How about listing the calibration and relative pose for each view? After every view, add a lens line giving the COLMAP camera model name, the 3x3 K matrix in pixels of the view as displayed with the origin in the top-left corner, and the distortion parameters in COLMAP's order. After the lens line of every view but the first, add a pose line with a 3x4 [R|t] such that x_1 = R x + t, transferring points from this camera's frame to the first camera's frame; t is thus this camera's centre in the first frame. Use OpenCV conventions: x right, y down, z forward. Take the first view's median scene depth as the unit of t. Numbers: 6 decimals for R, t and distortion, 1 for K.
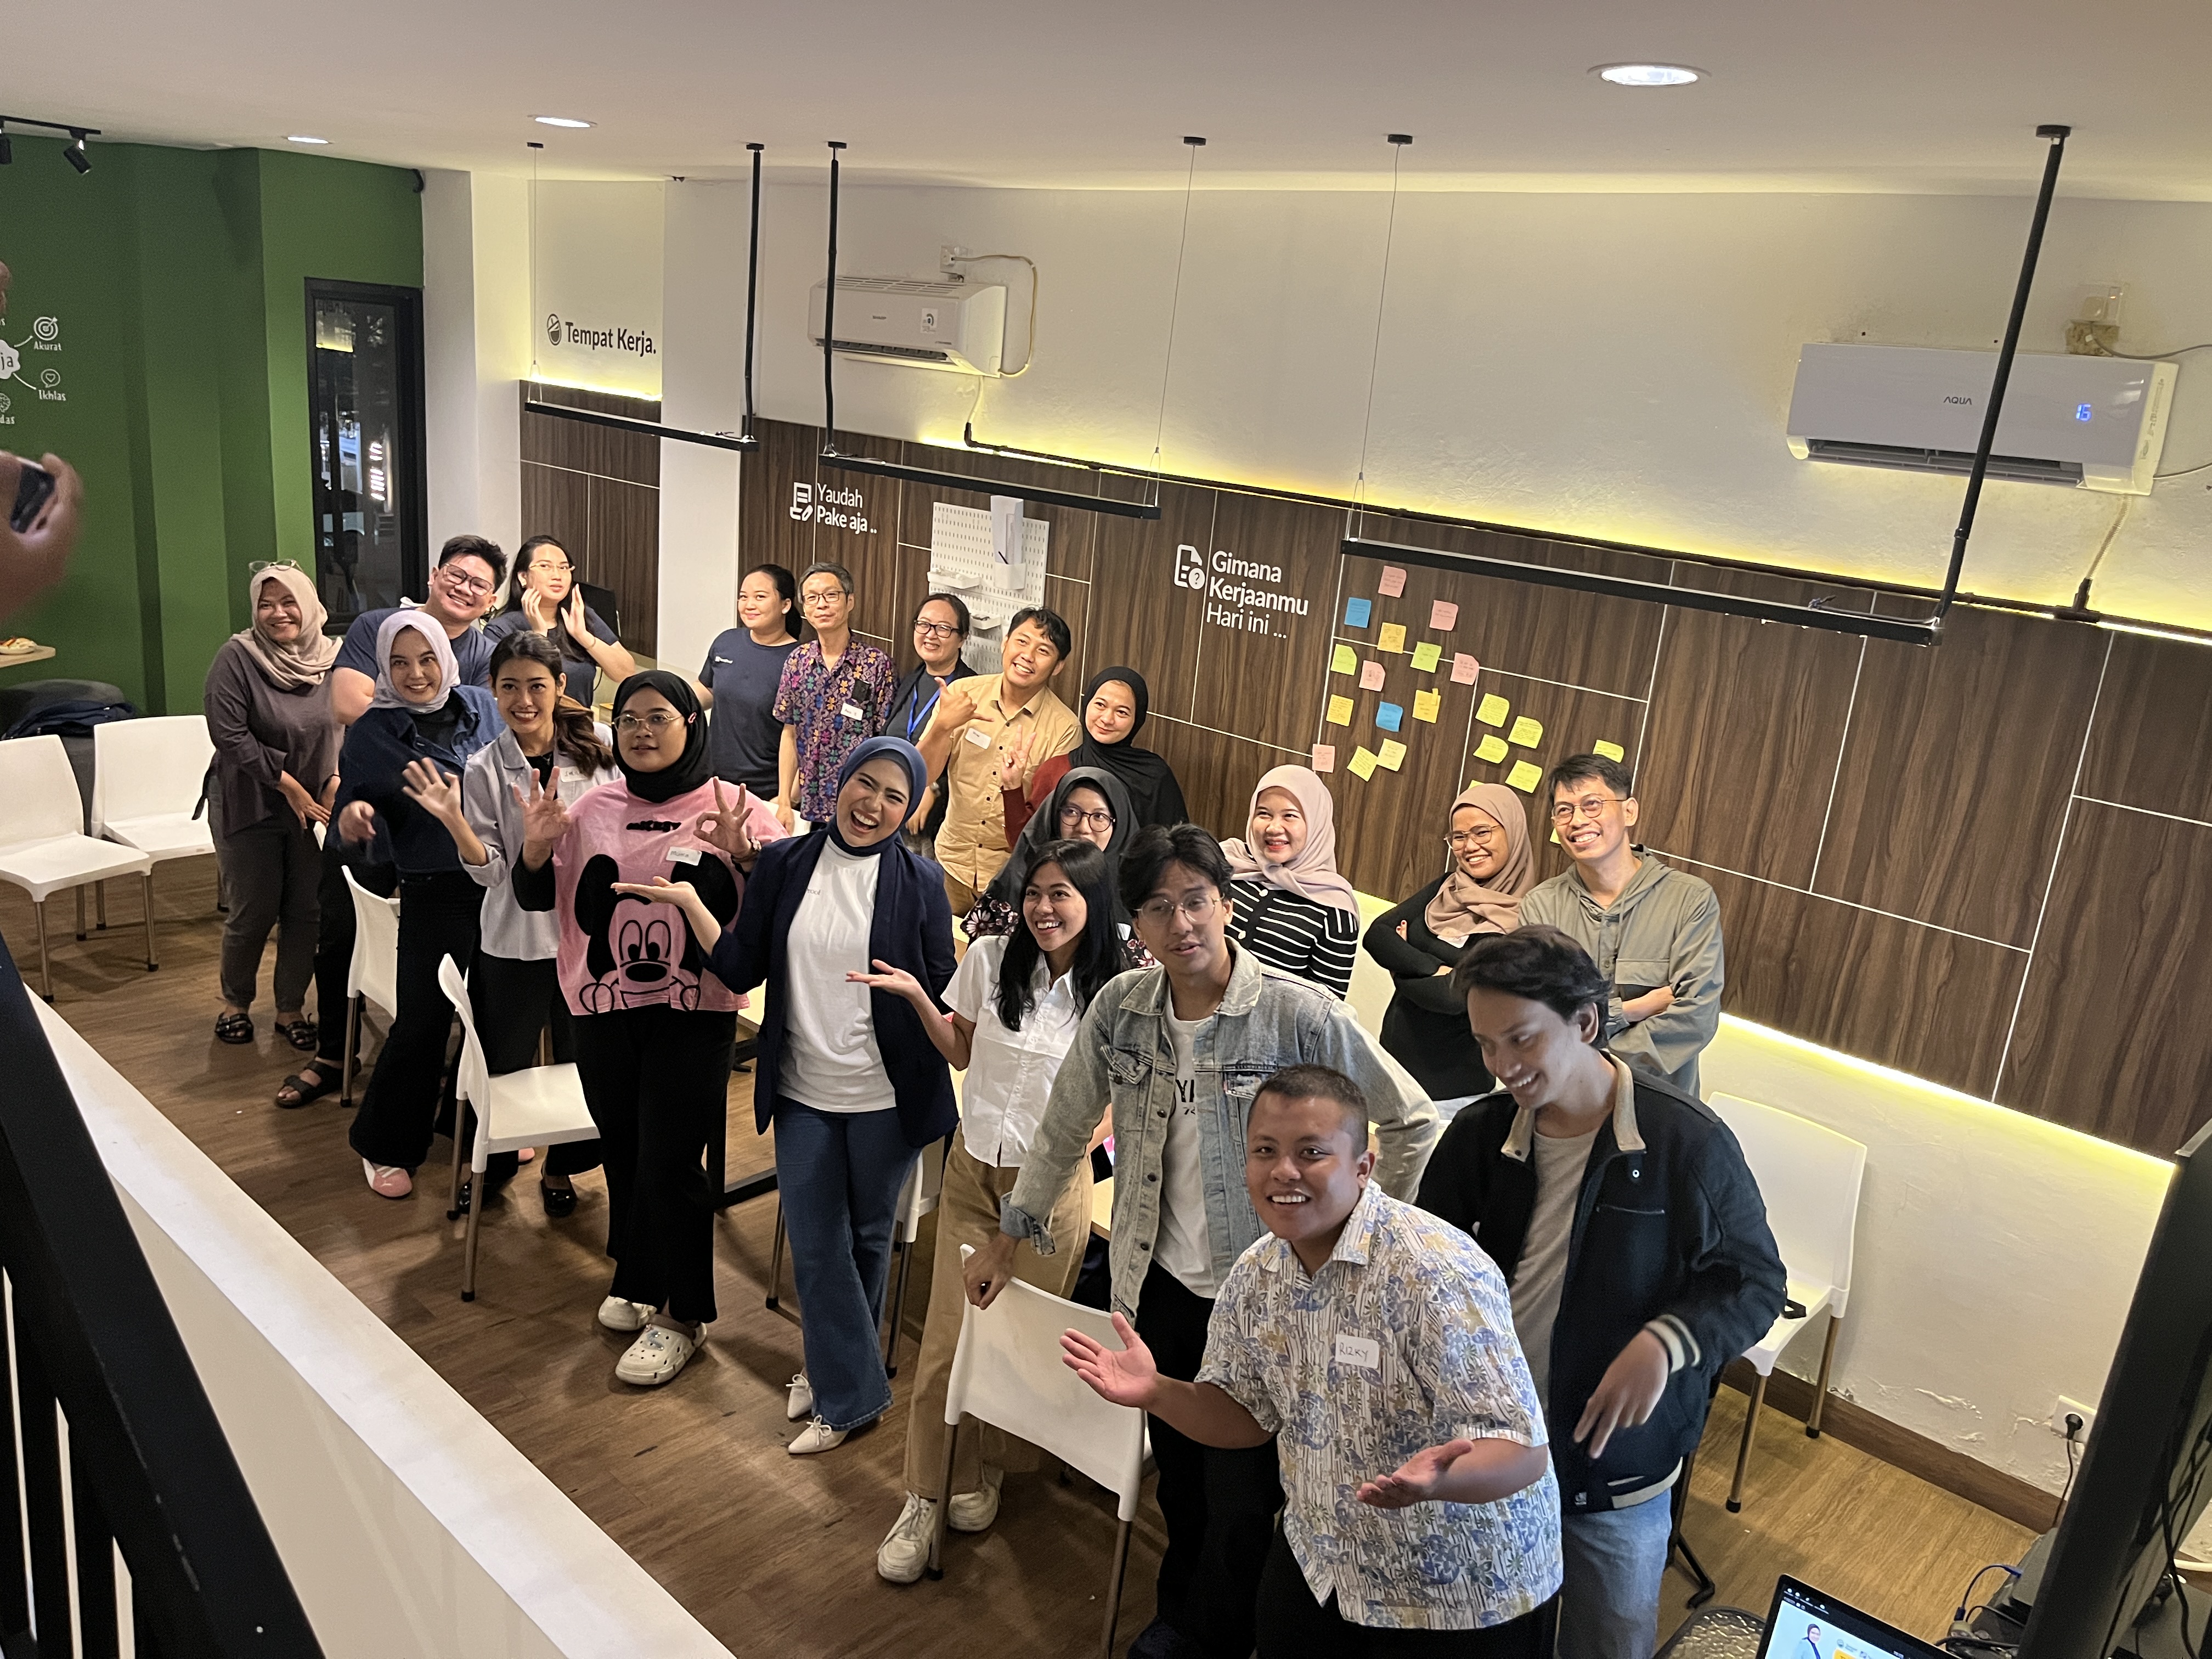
lens RADIAL K [[1676.1, 0, 1106.0], [0, 1676.1, 829.5], [0, 0, 1]] dist [0.064122, -0.090088]
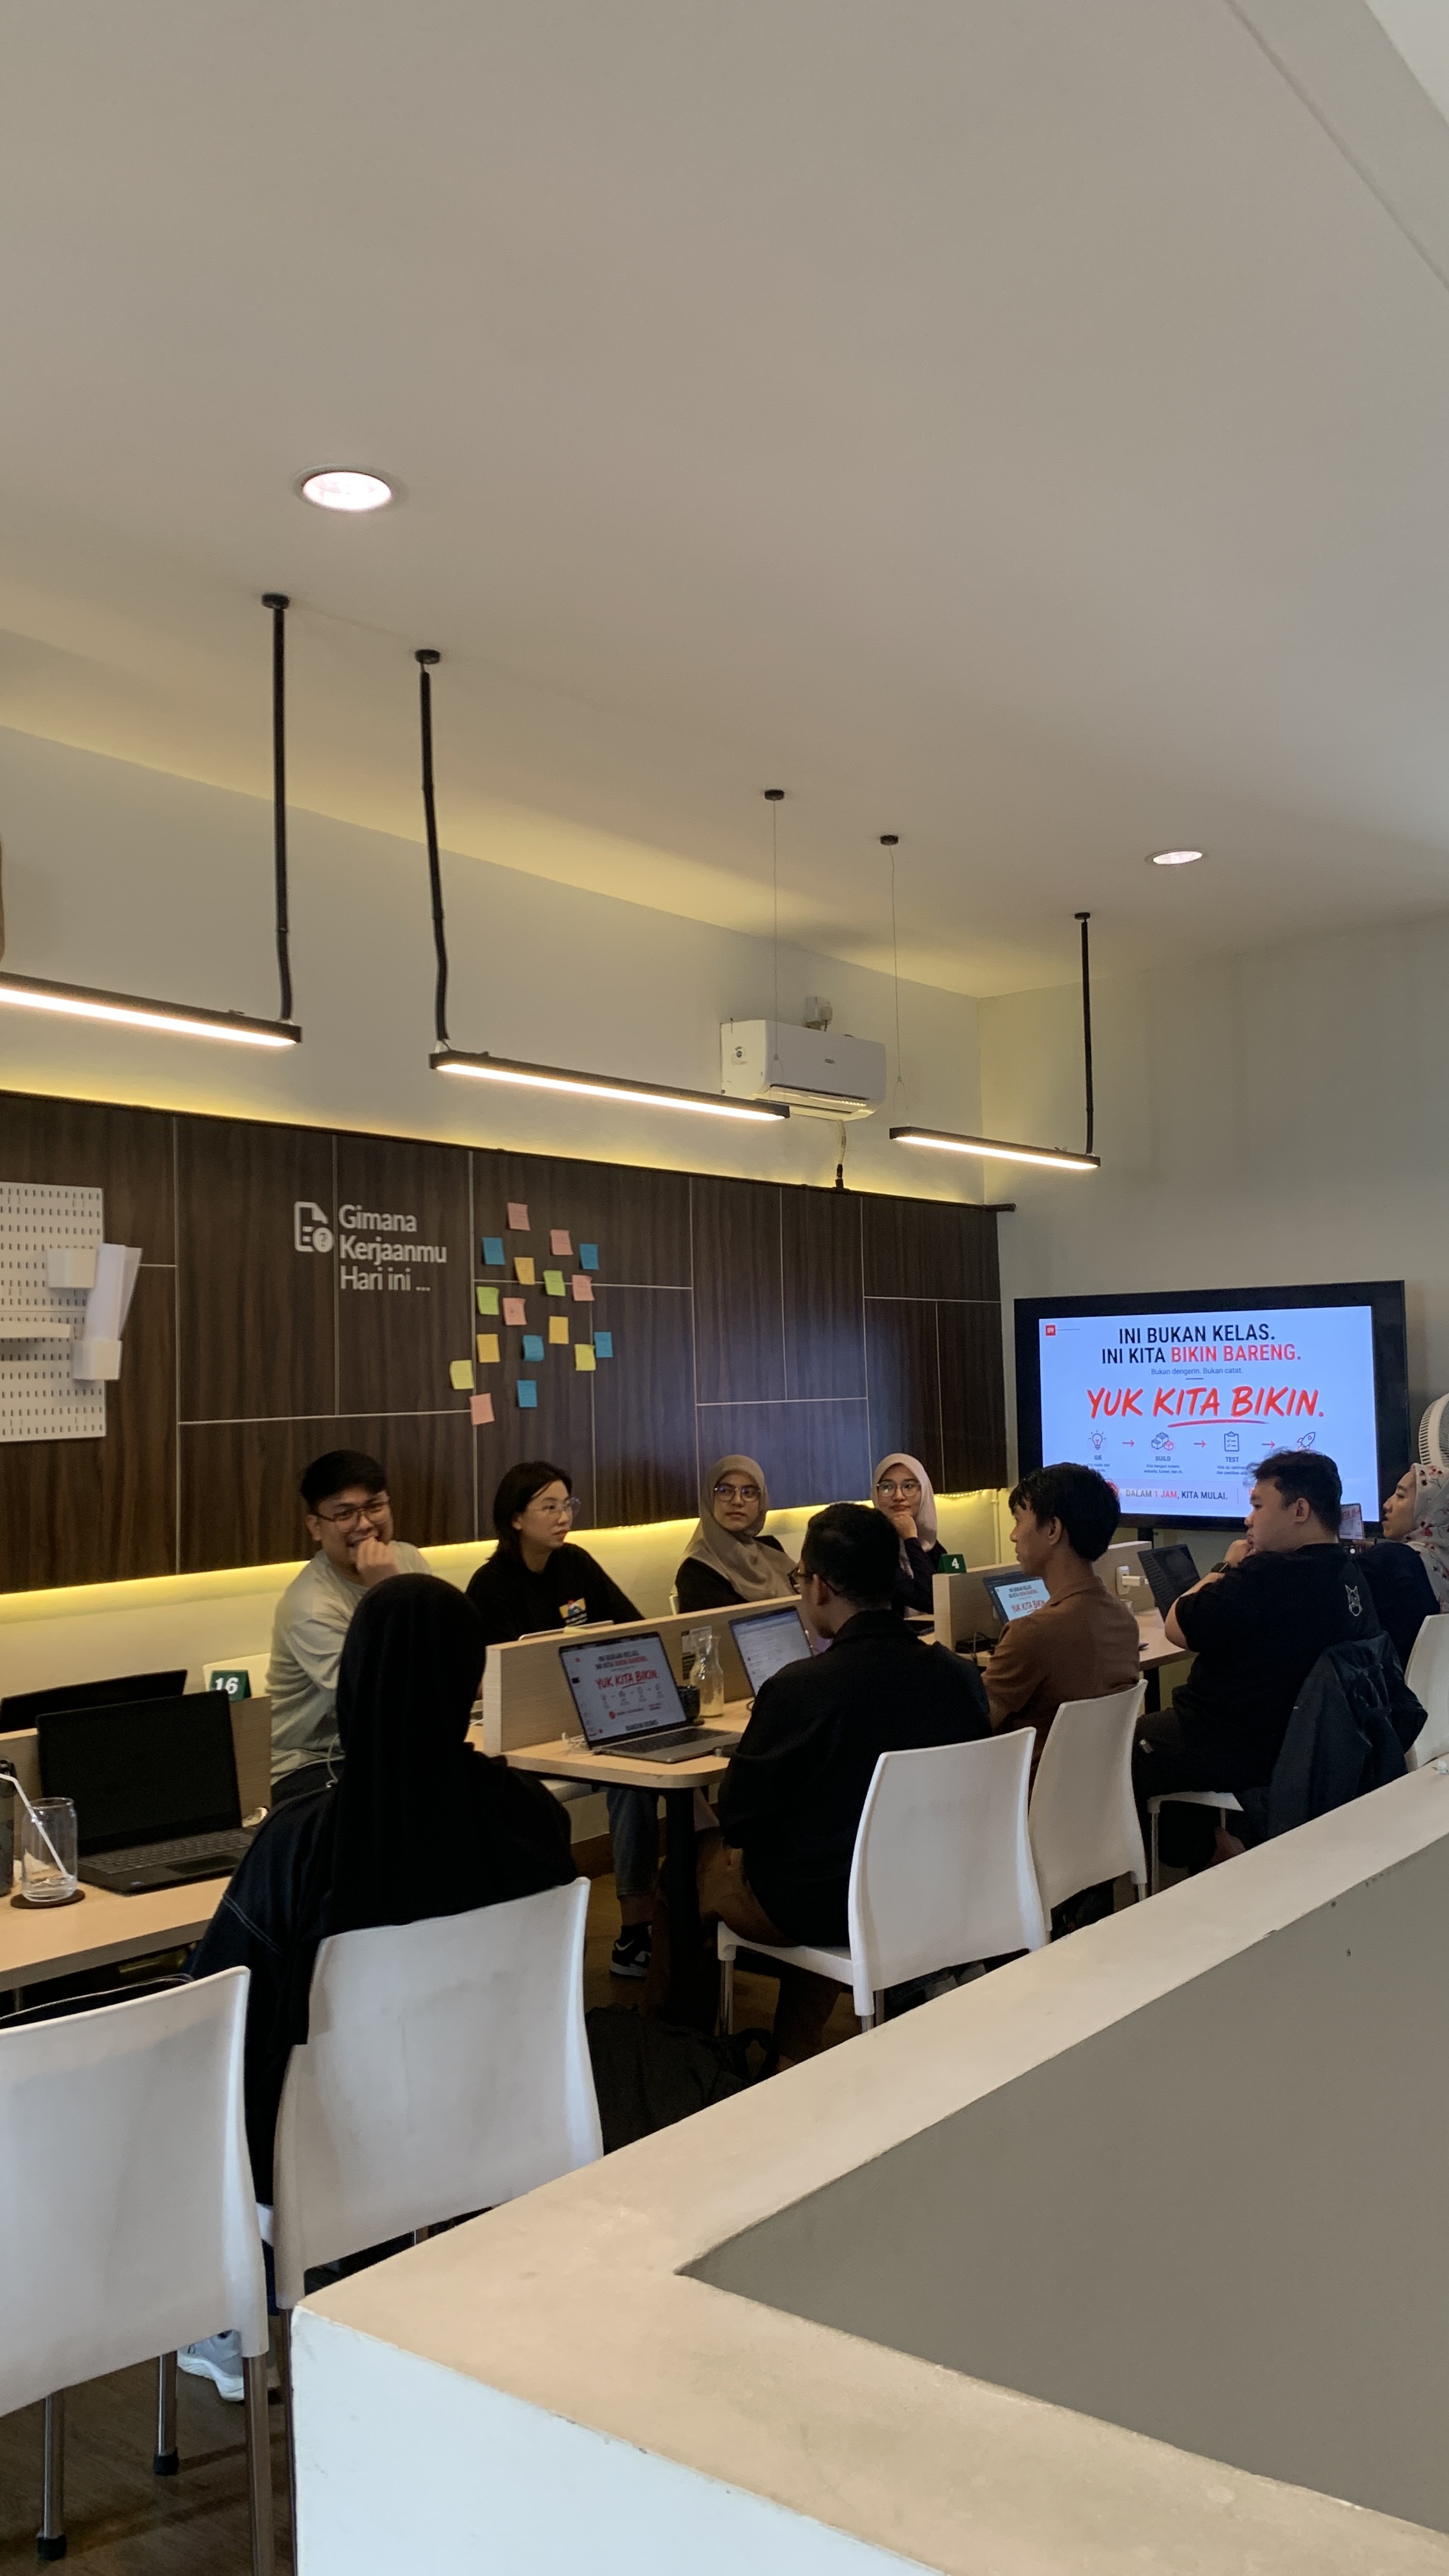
lens RADIAL K [[1926.2, 0, 765.7], [0, 1926.2, 1291.1], [0, 0, 1]] dist [0.116390, 0.000000]
pose [[-0.082773, -0.041967, 0.995684, -0.962964], [0.287056, 0.955763, 0.064148, -0.129512], [-0.954331, 0.291127, -0.067065, 0.901560]]
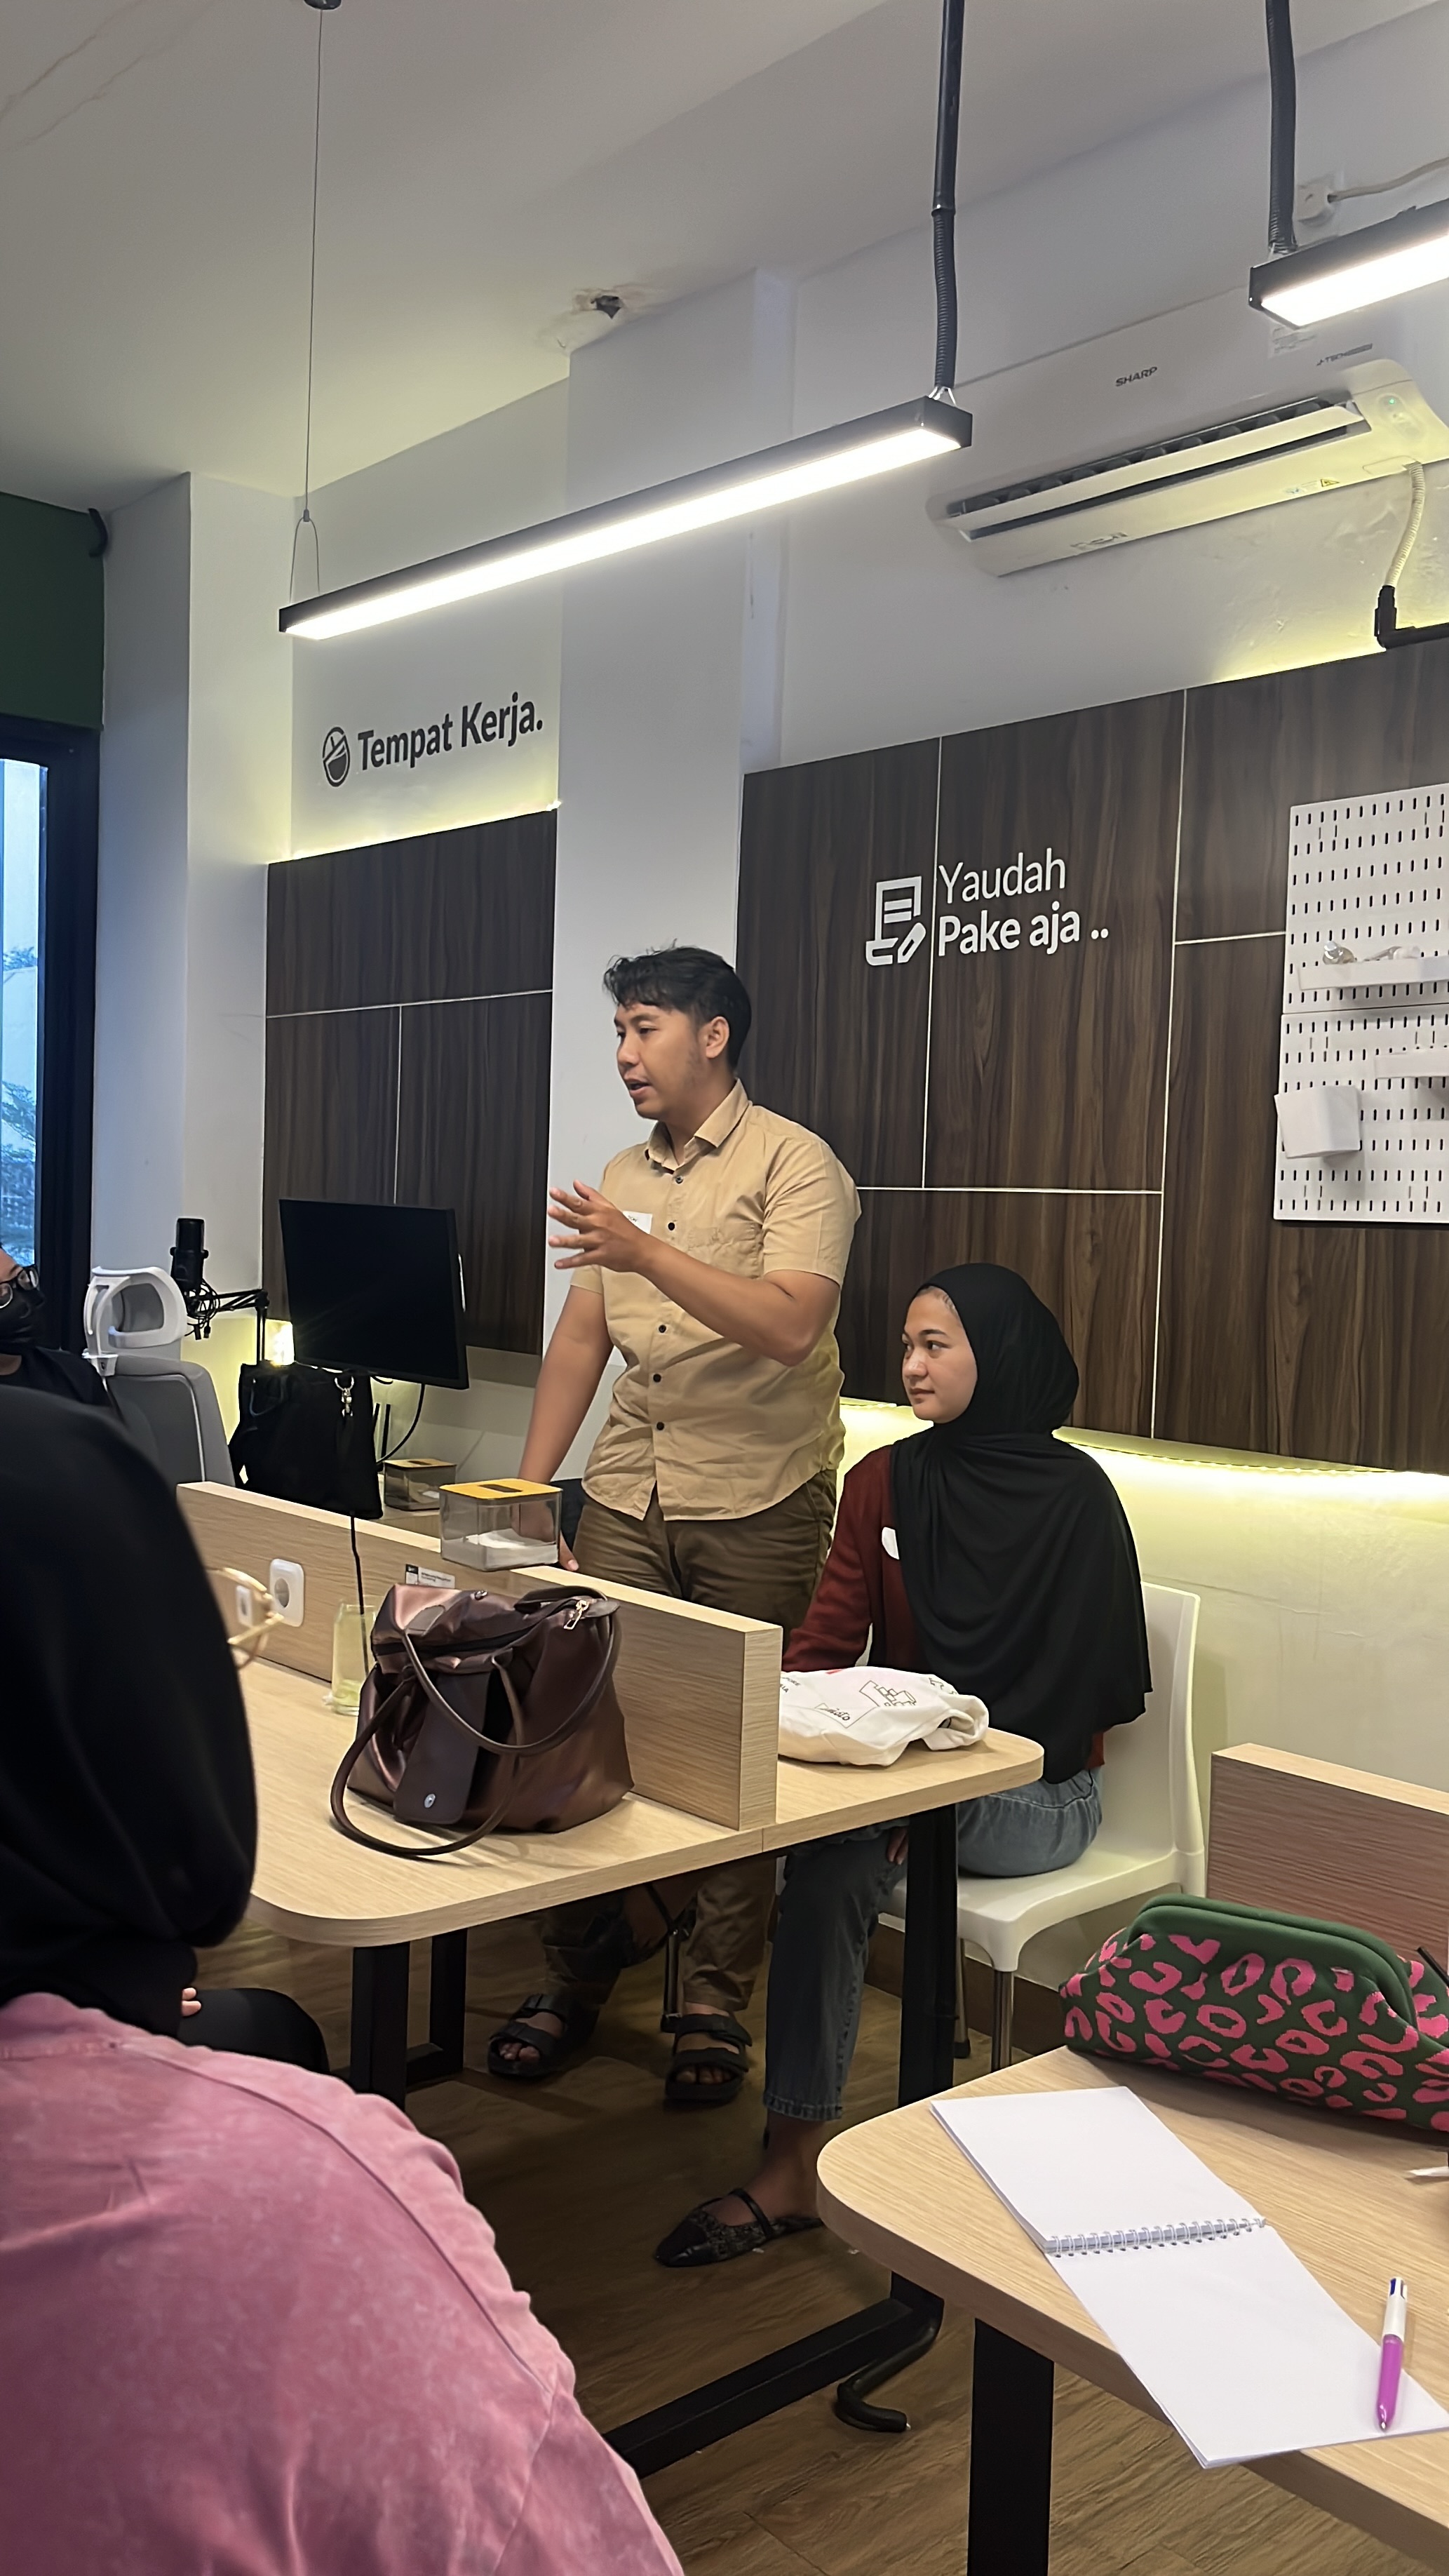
lens RADIAL K [[2148.8, 0, 724.5], [0, 2148.8, 1288.0], [0, 0, 1]] dist [0.083242, -0.007764]
pose [[0.992595, -0.054306, -0.108657, -0.219829], [0.026735, 0.970235, -0.240686, 0.037206], [0.118494, 0.235999, 0.964502, 0.626419]]
